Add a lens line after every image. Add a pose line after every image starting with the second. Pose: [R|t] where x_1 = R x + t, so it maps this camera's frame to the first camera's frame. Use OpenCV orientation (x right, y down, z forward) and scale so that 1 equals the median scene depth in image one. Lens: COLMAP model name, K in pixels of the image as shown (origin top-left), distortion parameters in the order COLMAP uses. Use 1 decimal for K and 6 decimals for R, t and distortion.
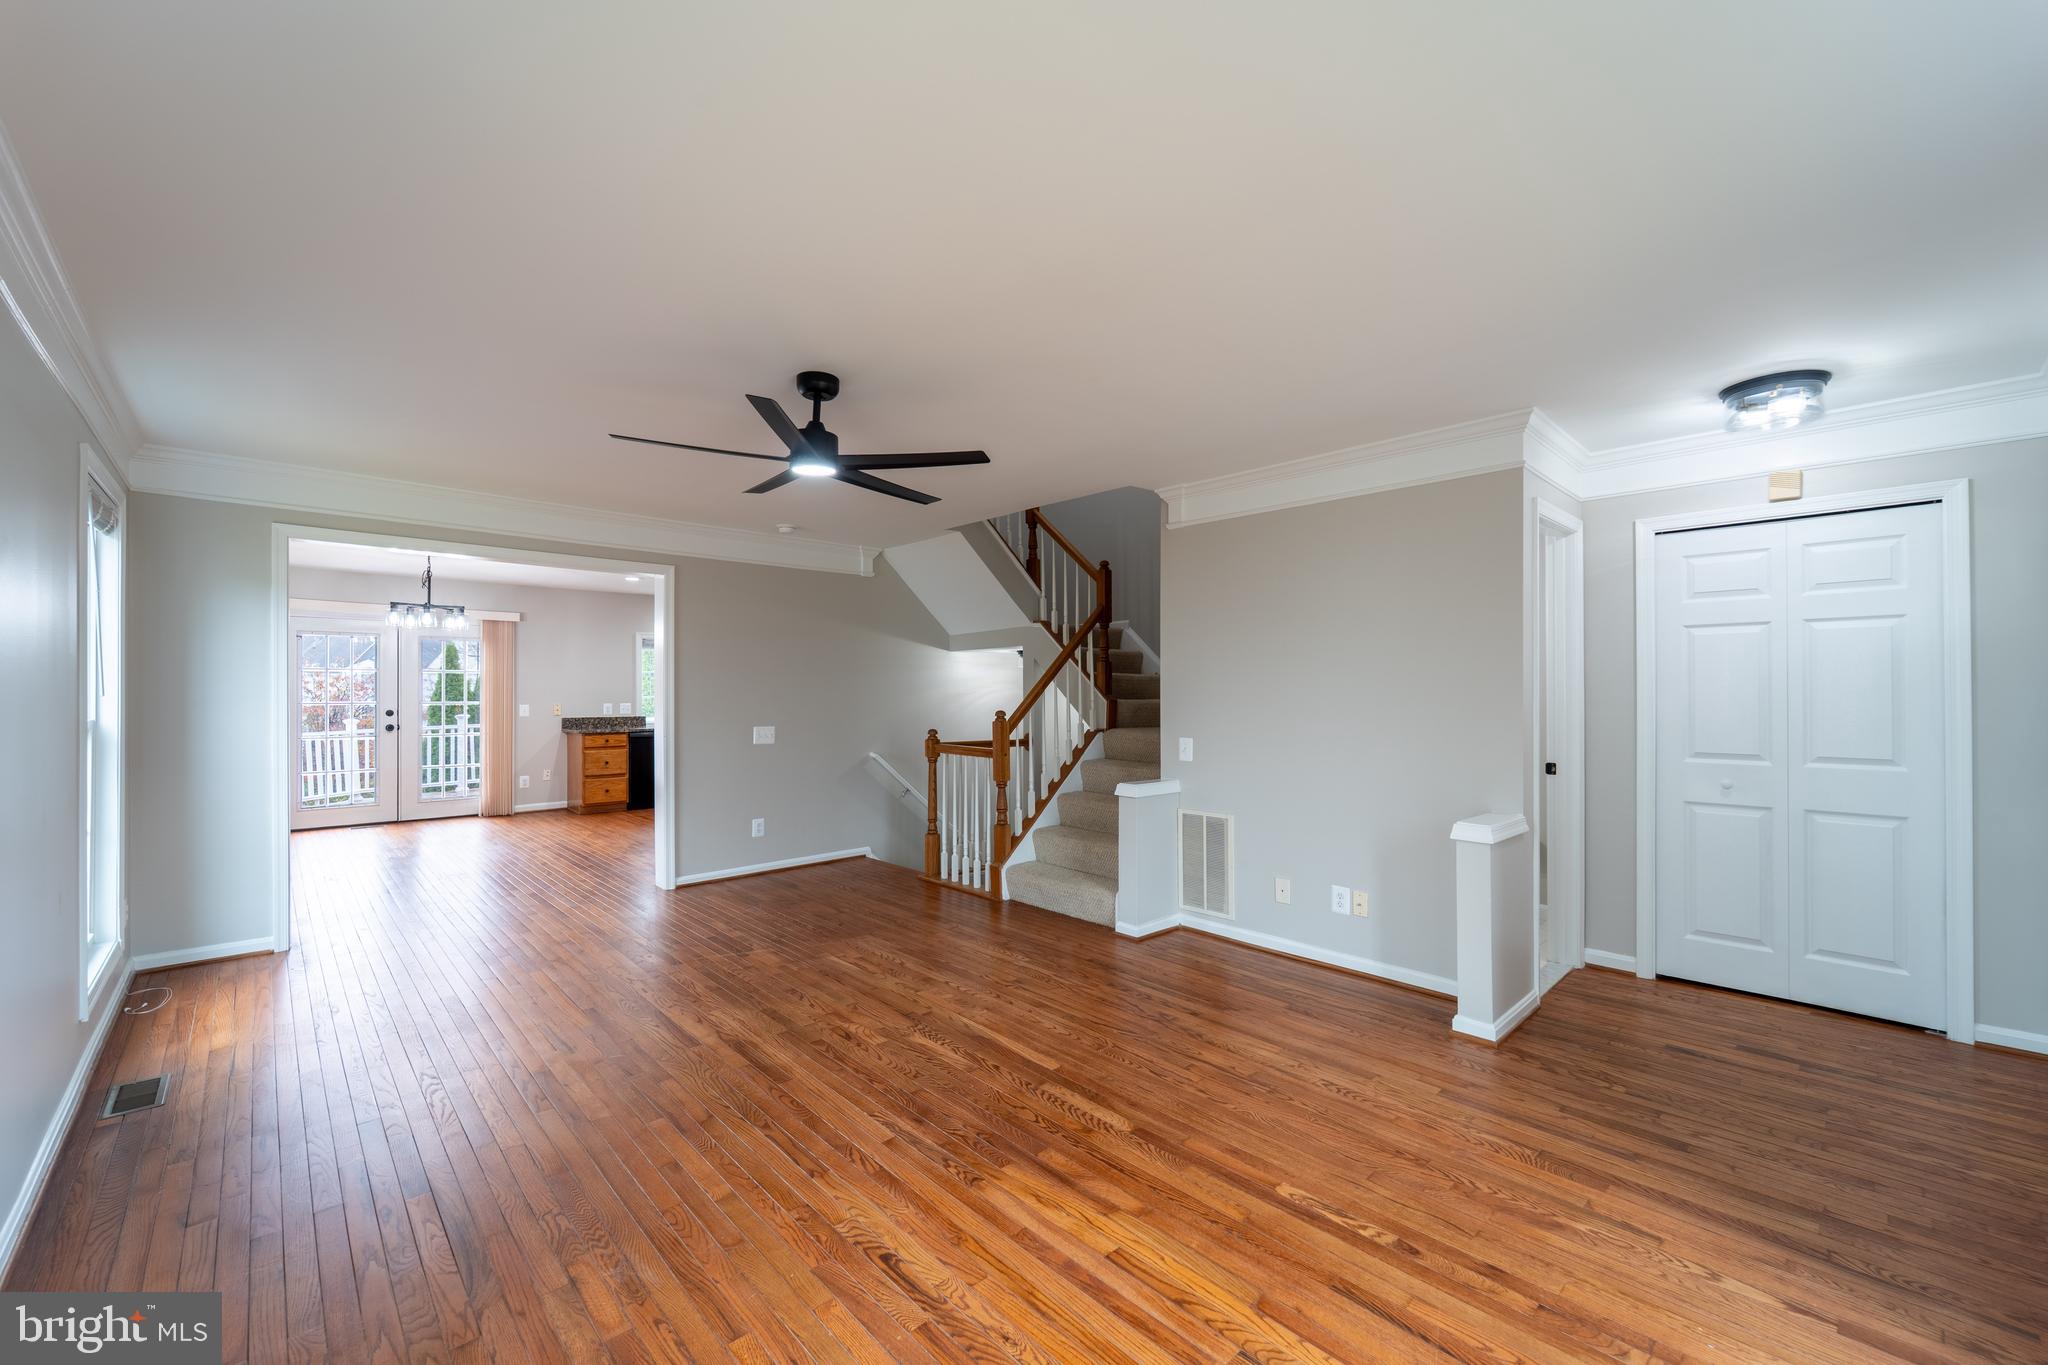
lens RADIAL K [[815.6, 0, 1029.4], [0, 815.6, 690.9], [0, 0, 1]] dist [0.003424, -0.002280]
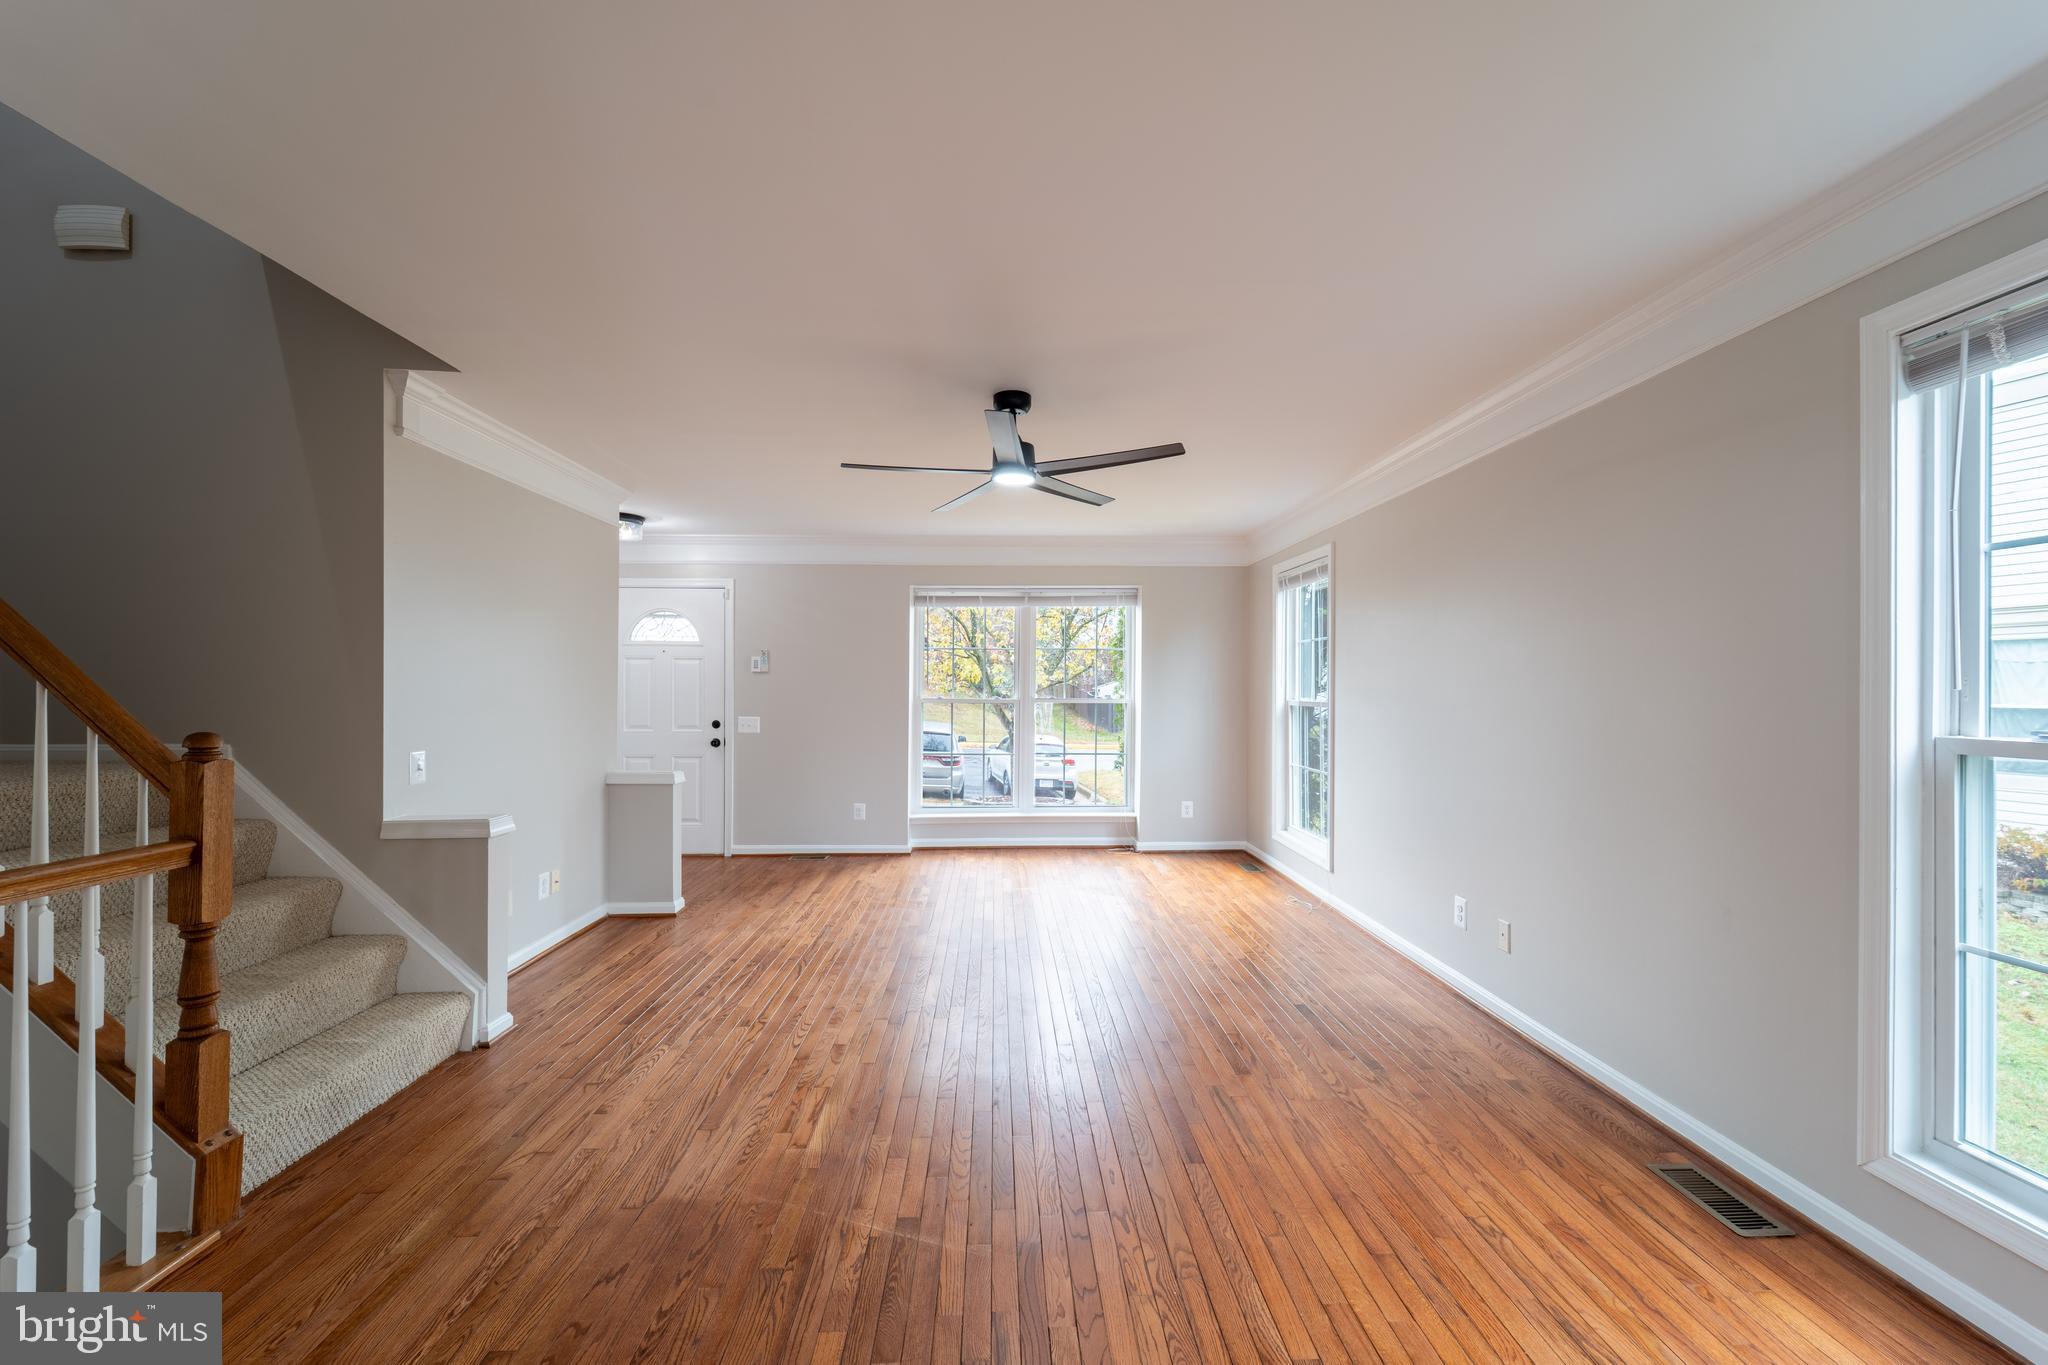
lens RADIAL K [[815.6, 0, 1031.1], [0, 815.6, 688.7], [0, 0, 1]] dist [0.003424, -0.002280]
pose [[-0.755822, -0.002238, 0.654773, -0.753809], [-0.001527, 0.999997, 0.001657, 0.004924], [-0.654775, 0.000253, -0.755824, 1.373100]]
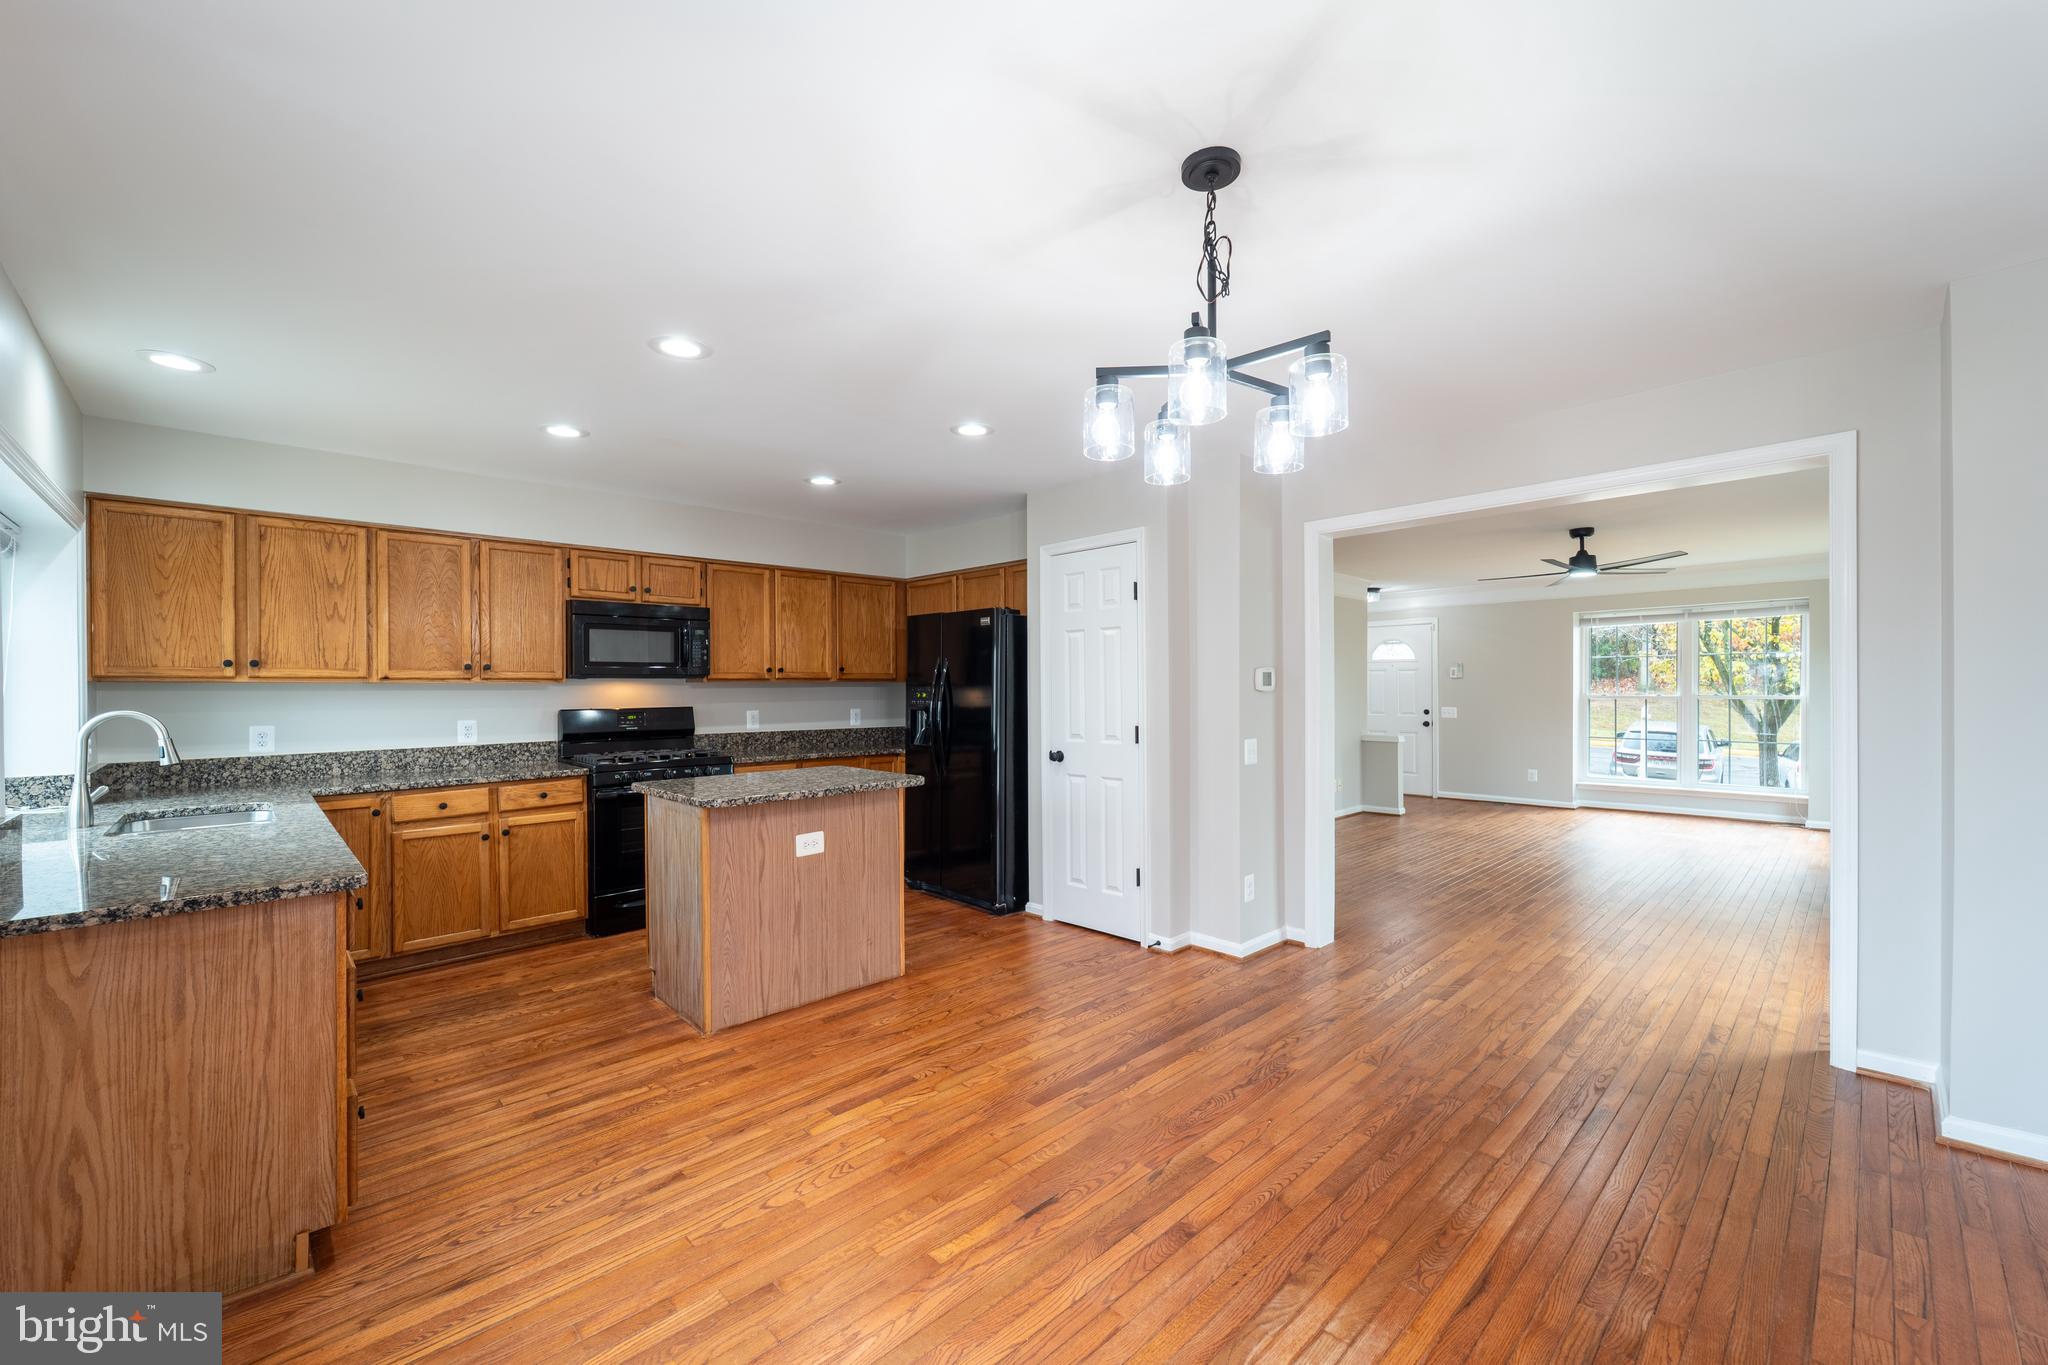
lens RADIAL K [[815.6, 0, 1027.3], [0, 815.6, 690.1], [0, 0, 1]] dist [0.003424, -0.002280]
pose [[-0.012875, -0.001767, 0.999916, -1.705555], [0.006790, 0.999975, 0.001854, -0.000850], [-0.999894, 0.006814, -0.012863, 1.813973]]
